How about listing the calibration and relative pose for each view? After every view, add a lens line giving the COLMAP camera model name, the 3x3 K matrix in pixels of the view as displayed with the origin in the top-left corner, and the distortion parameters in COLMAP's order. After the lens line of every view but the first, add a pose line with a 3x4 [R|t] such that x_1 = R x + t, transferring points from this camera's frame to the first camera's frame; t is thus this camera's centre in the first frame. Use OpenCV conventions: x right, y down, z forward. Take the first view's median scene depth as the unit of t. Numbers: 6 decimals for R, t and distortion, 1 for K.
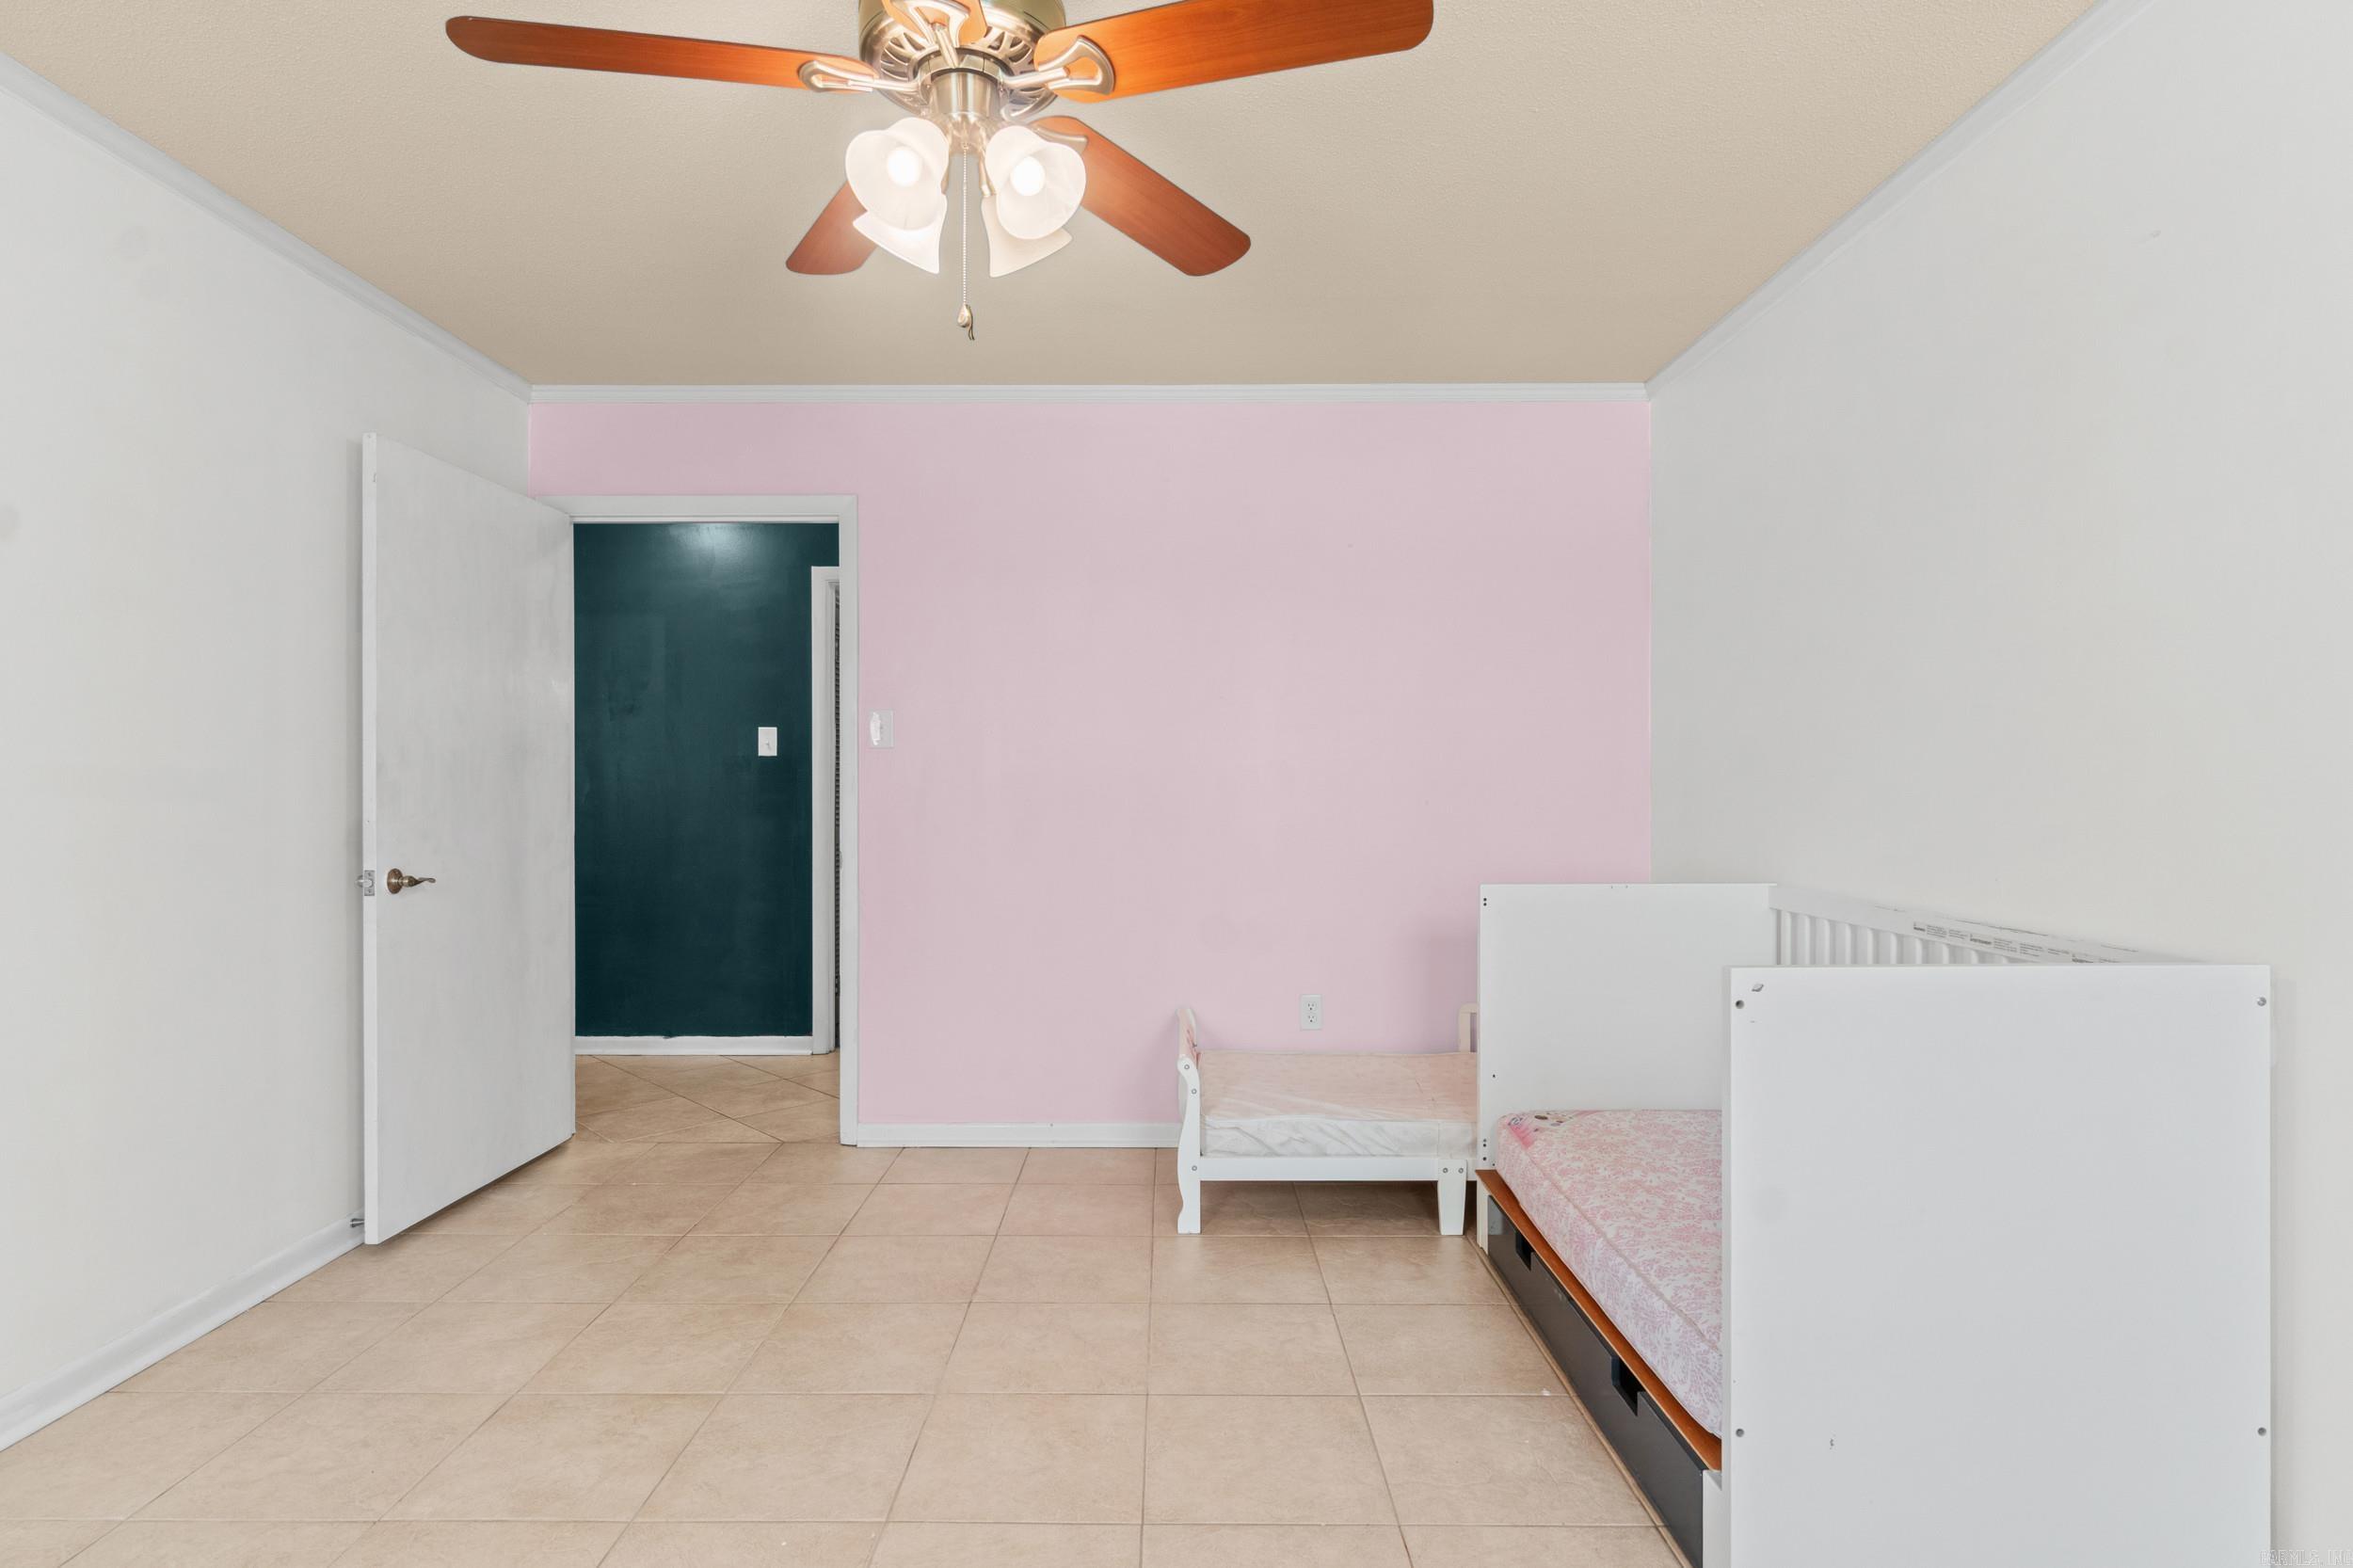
lens RADIAL K [[1216.9, 0, 1176.1], [0, 1216.9, 786.4], [0, 0, 1]] dist [-0.001706, 0.000053]
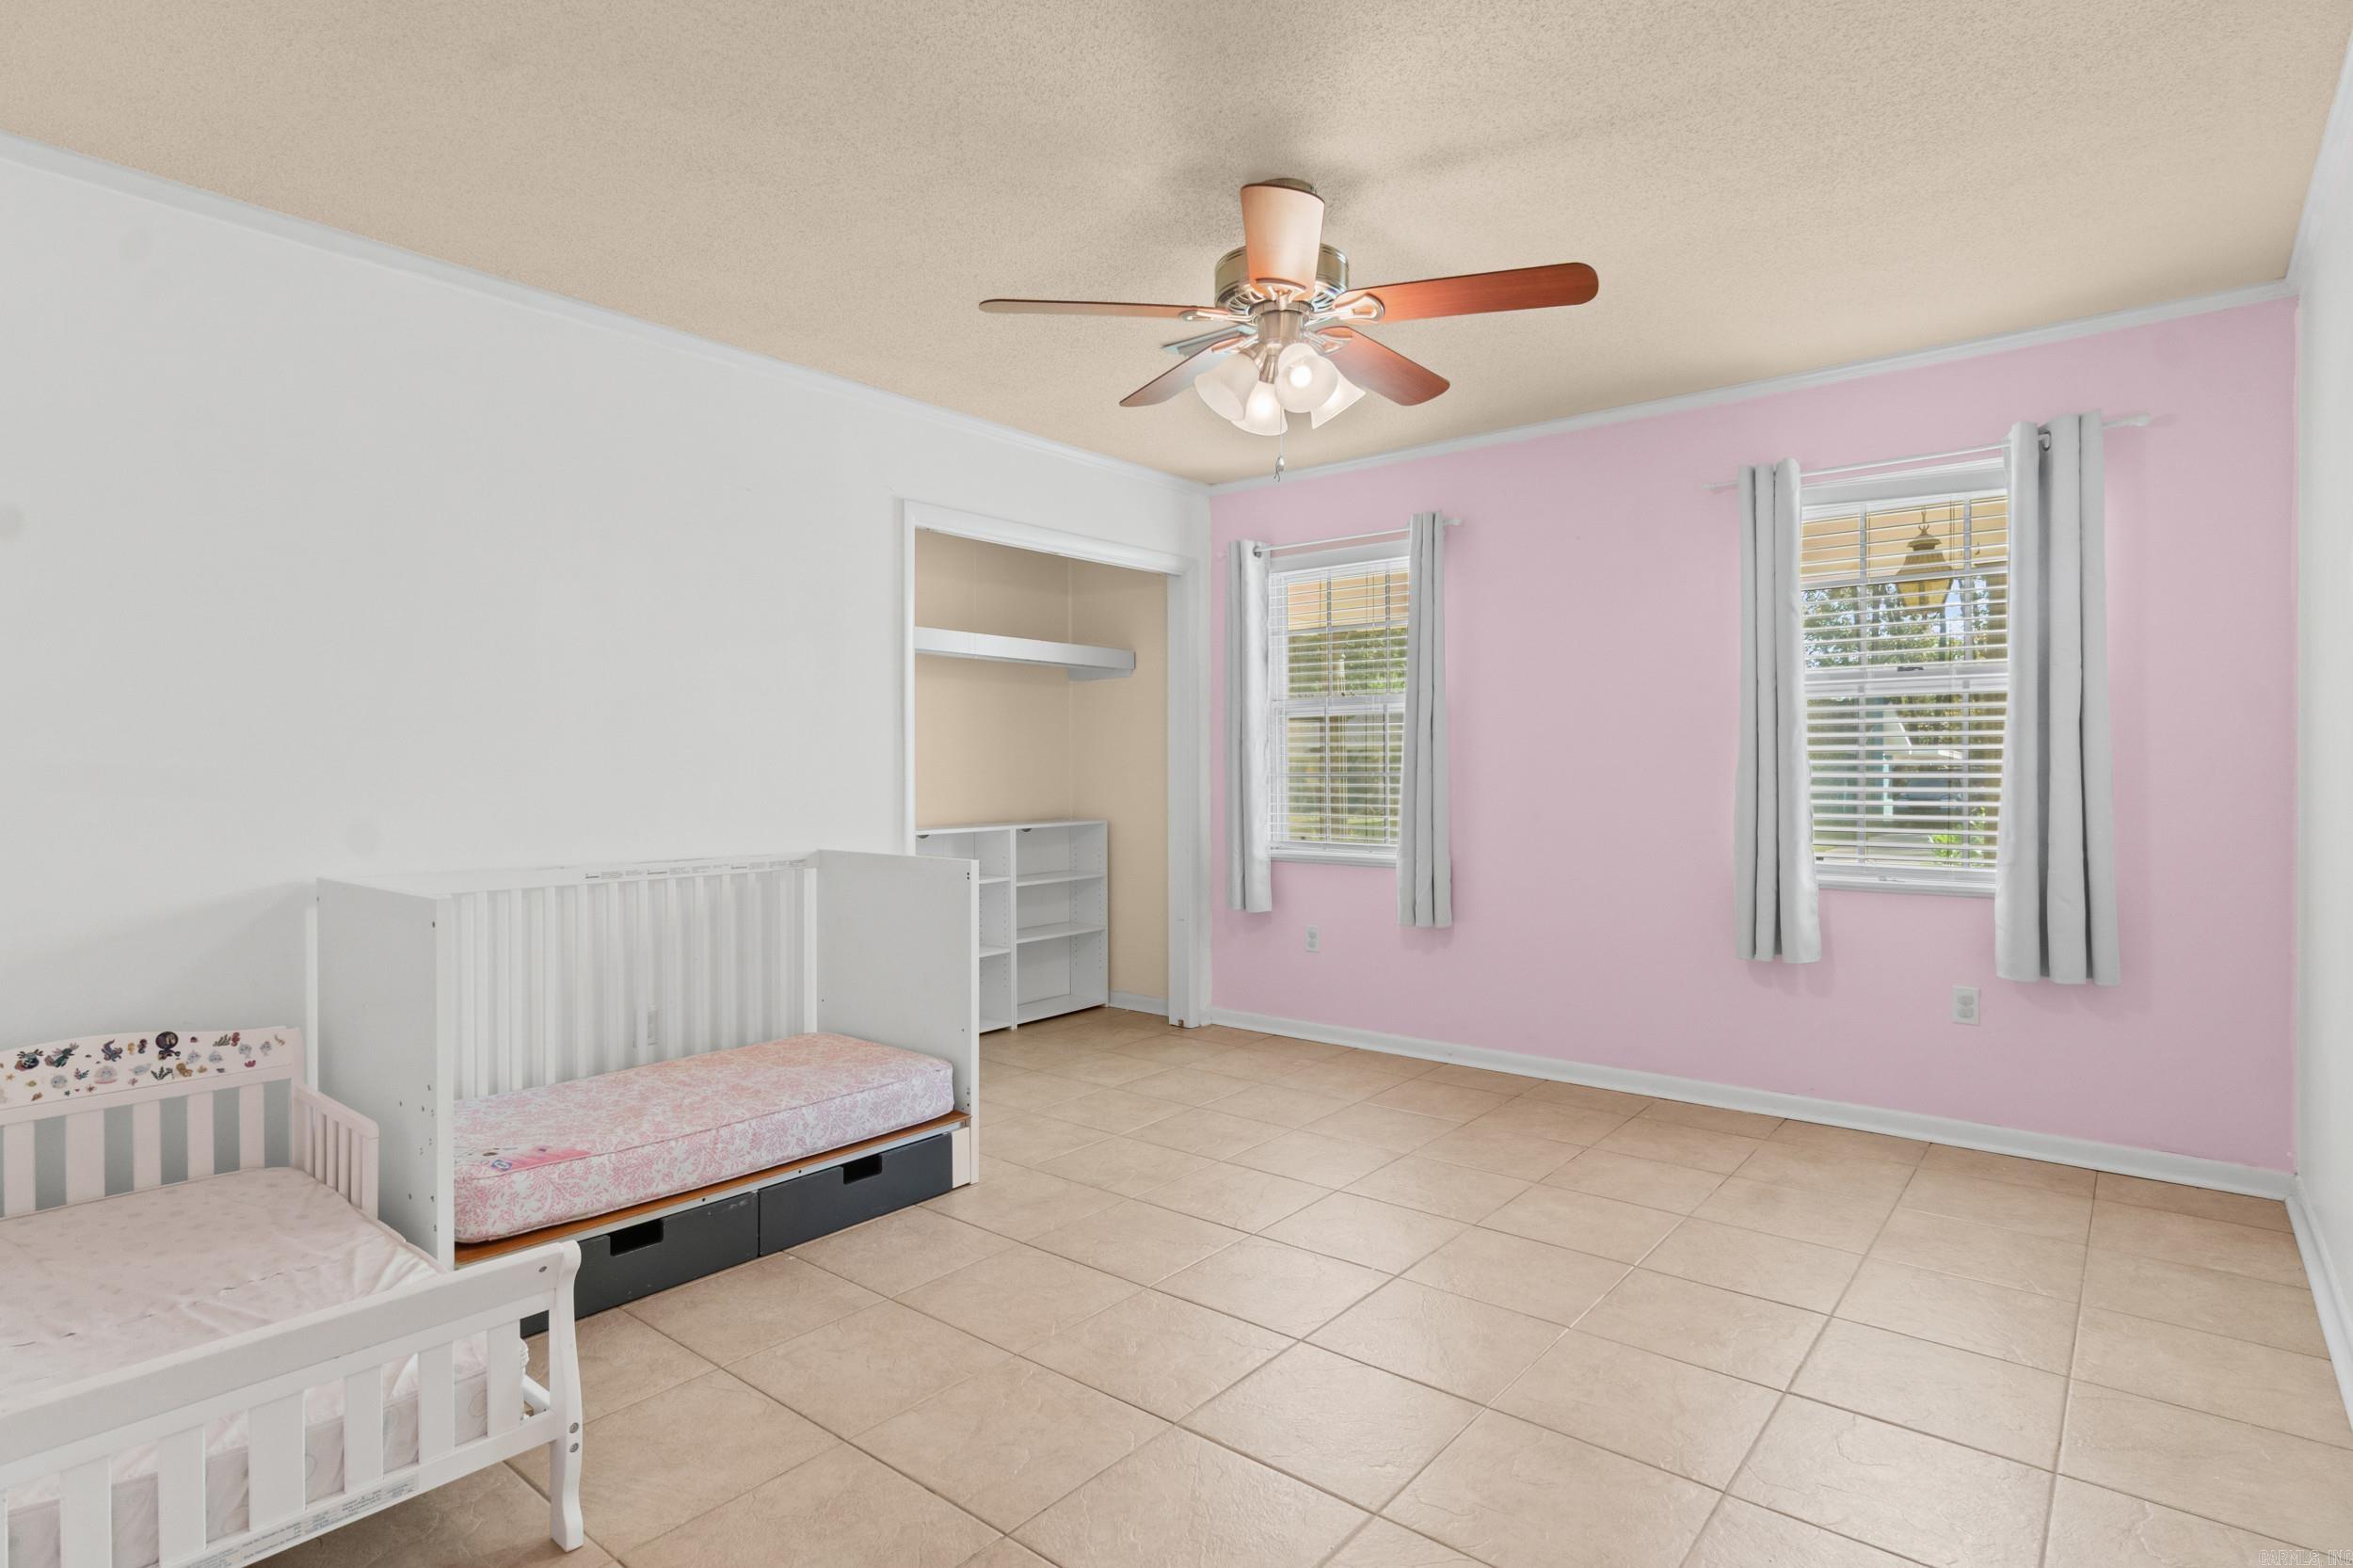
lens RADIAL K [[1216.9, 0, 1172.5], [0, 1216.9, 775.9], [0, 0, 1]] dist [-0.001706, 0.000053]
pose [[-0.779451, 0.001818, 0.626461, -0.777279], [0.002718, 0.999996, 0.000480, 0.005331], [-0.626457, 0.002077, -0.779453, 1.719731]]
